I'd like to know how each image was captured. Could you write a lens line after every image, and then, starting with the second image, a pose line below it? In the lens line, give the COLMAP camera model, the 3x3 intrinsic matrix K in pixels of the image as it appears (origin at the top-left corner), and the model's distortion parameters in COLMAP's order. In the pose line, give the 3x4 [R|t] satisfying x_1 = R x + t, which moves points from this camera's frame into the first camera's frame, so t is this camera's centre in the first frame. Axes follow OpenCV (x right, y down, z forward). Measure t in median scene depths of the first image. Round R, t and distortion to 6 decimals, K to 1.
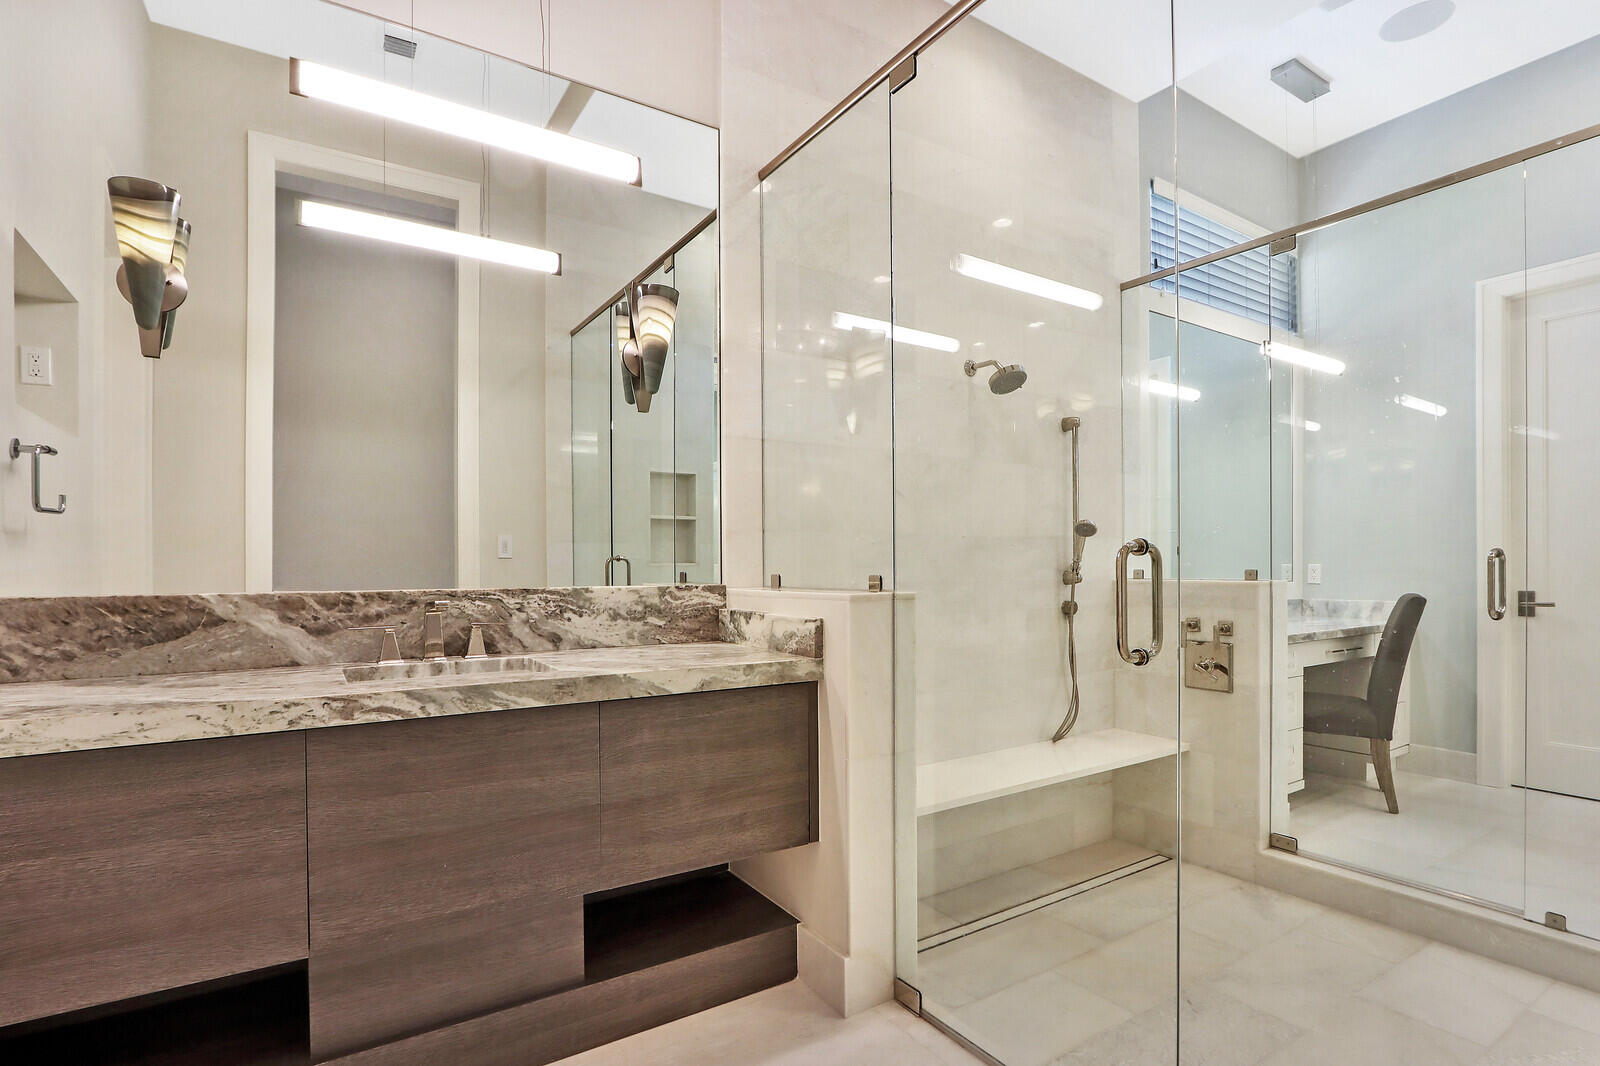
lens RADIAL K [[775.3, 0, 799.2], [0, 775.3, 568.5], [0, 0, 1]] dist [-0.020588, 0.000656]
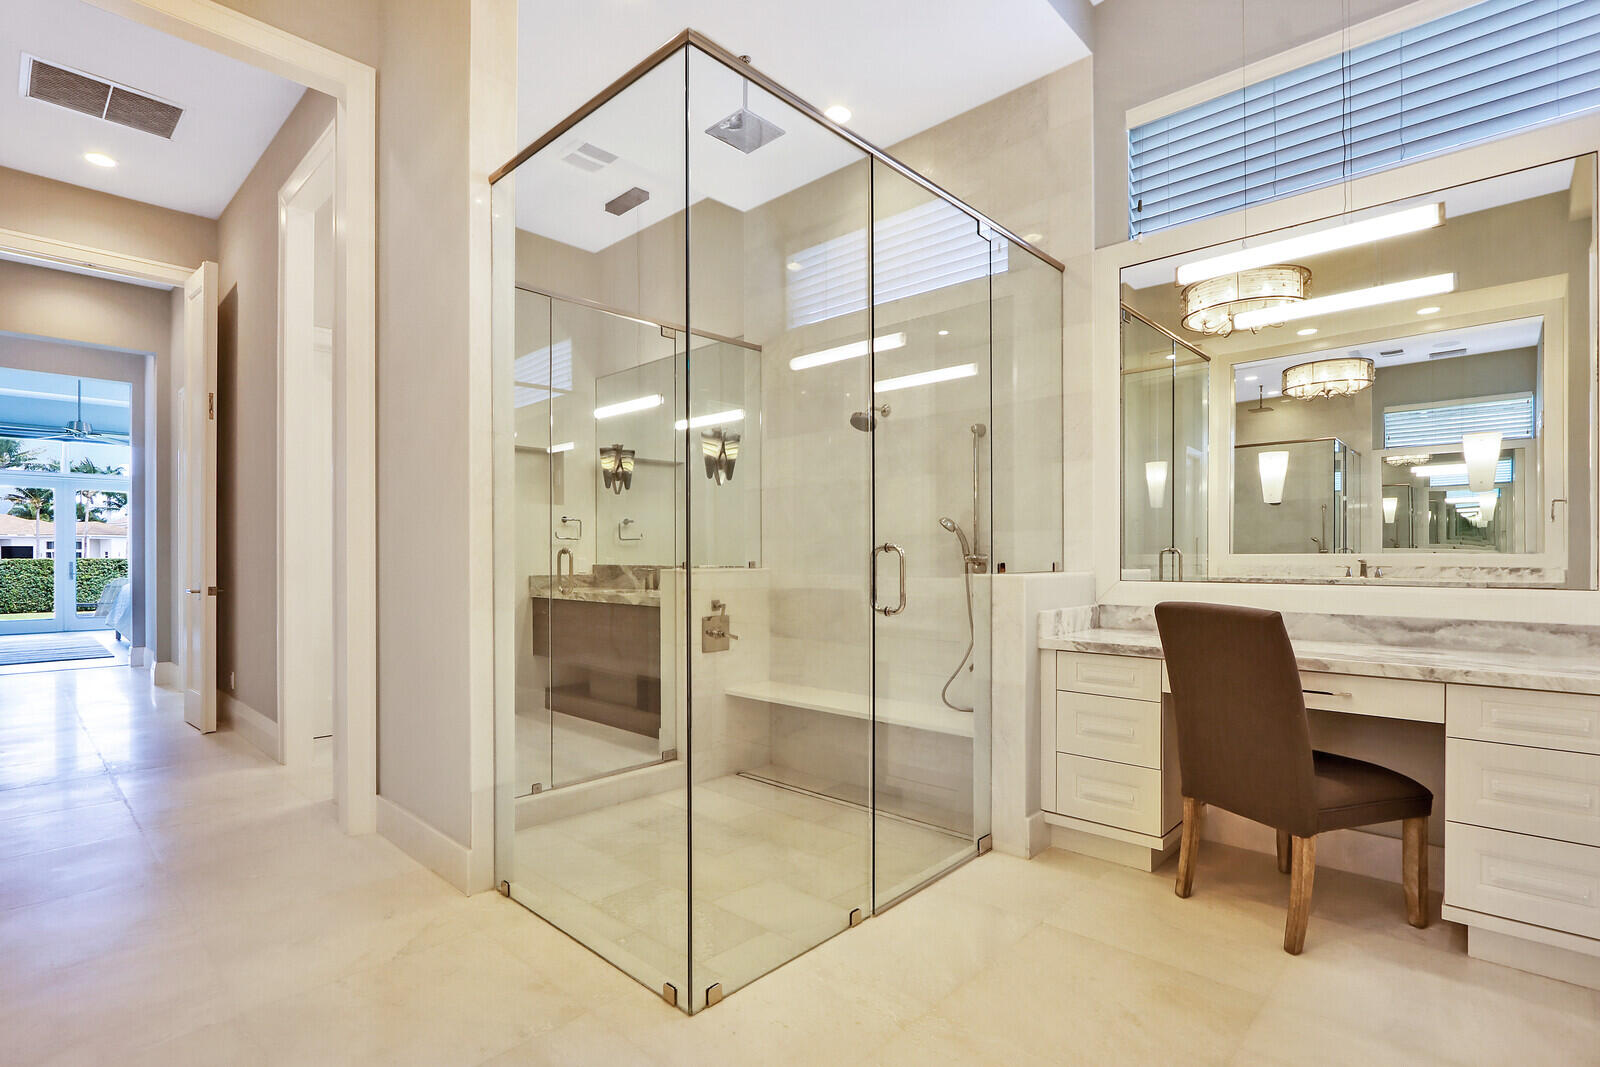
lens RADIAL K [[775.3, 0, 799.2], [0, 775.3, 569.0], [0, 0, 1]] dist [-0.020588, 0.000656]
pose [[0.237592, 0.020811, -0.971142, 2.542050], [-0.000944, 0.999775, 0.021194, -0.020157], [0.971365, -0.004119, 0.237558, 0.908206]]
